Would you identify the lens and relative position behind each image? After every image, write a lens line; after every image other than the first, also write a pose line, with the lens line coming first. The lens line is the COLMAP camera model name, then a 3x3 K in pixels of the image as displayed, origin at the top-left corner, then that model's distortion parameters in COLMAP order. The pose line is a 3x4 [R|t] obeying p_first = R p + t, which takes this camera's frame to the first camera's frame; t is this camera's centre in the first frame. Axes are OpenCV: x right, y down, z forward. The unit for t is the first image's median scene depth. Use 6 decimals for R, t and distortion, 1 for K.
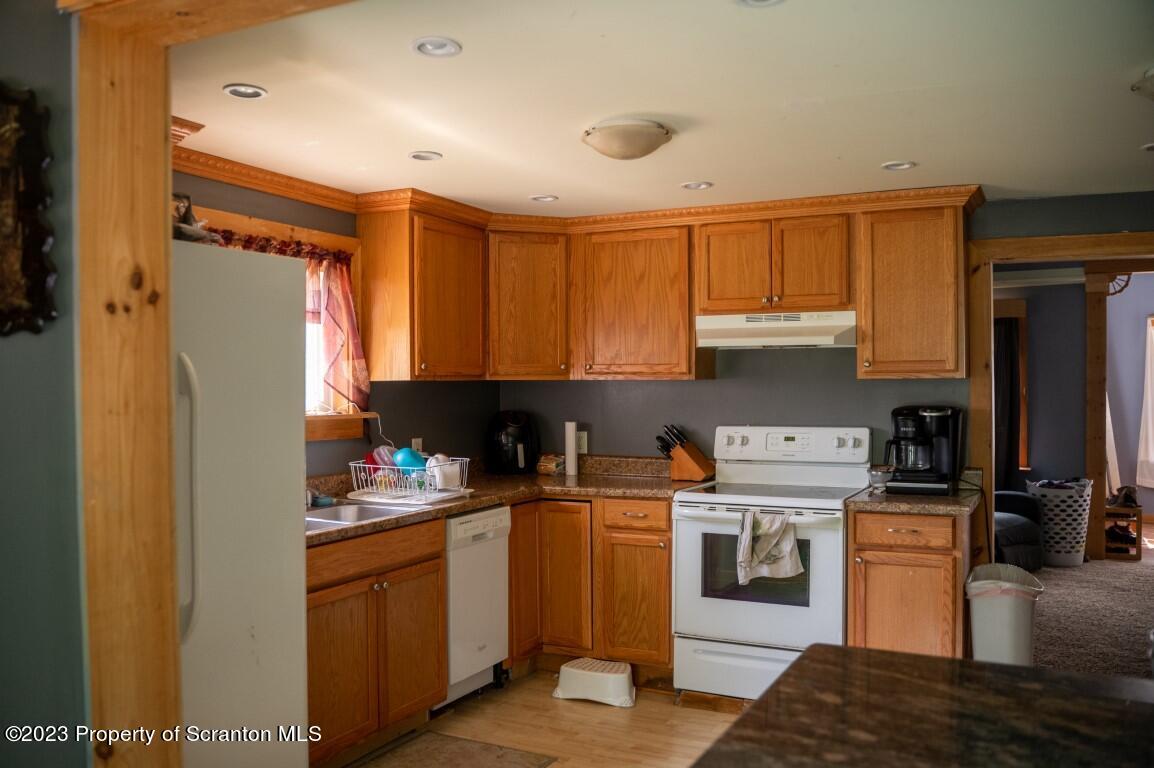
lens RADIAL K [[924.0, 0, 577.0], [0, 924.0, 384.0], [0, 0, 1]] dist [-0.124343, 0.073547]
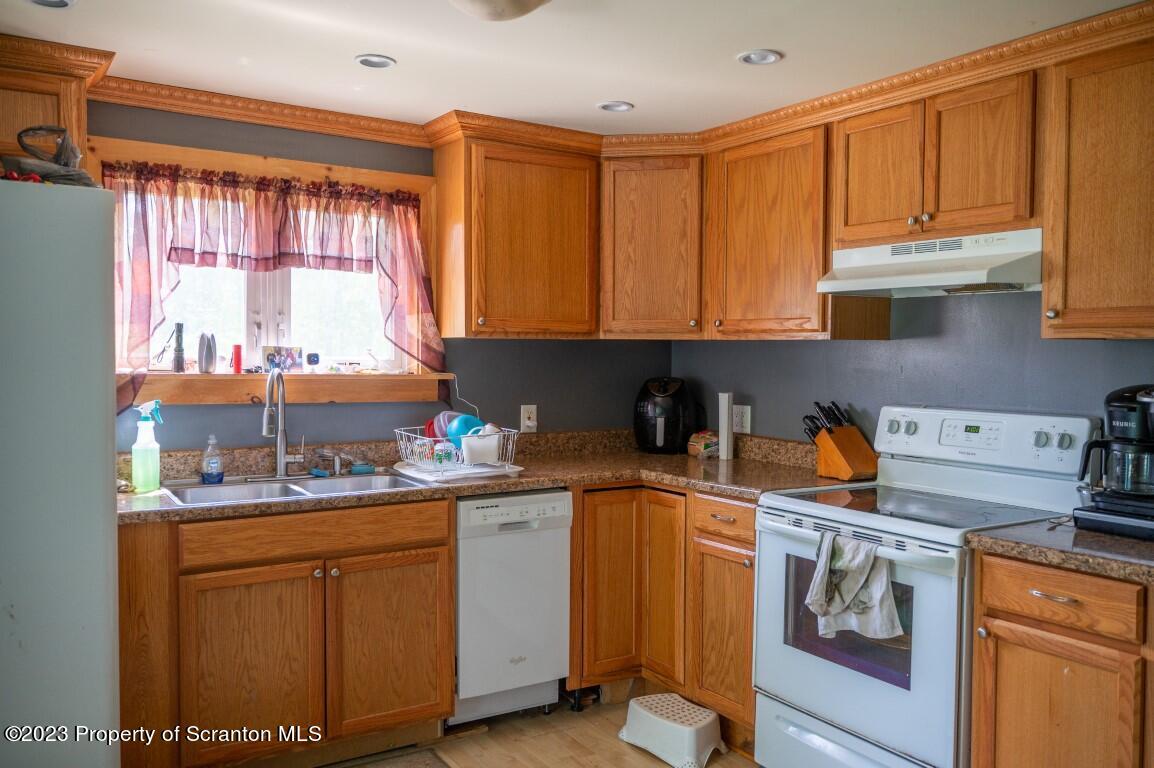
lens RADIAL K [[922.0, 0, 577.0], [0, 922.0, 384.0], [0, 0, 1]] dist [-0.010097, -0.006322]
pose [[0.869010, 0.030452, -0.493856, 0.336641], [-0.013420, 0.999188, 0.037996, 0.005756], [0.494612, -0.026391, 0.868713, 0.297881]]
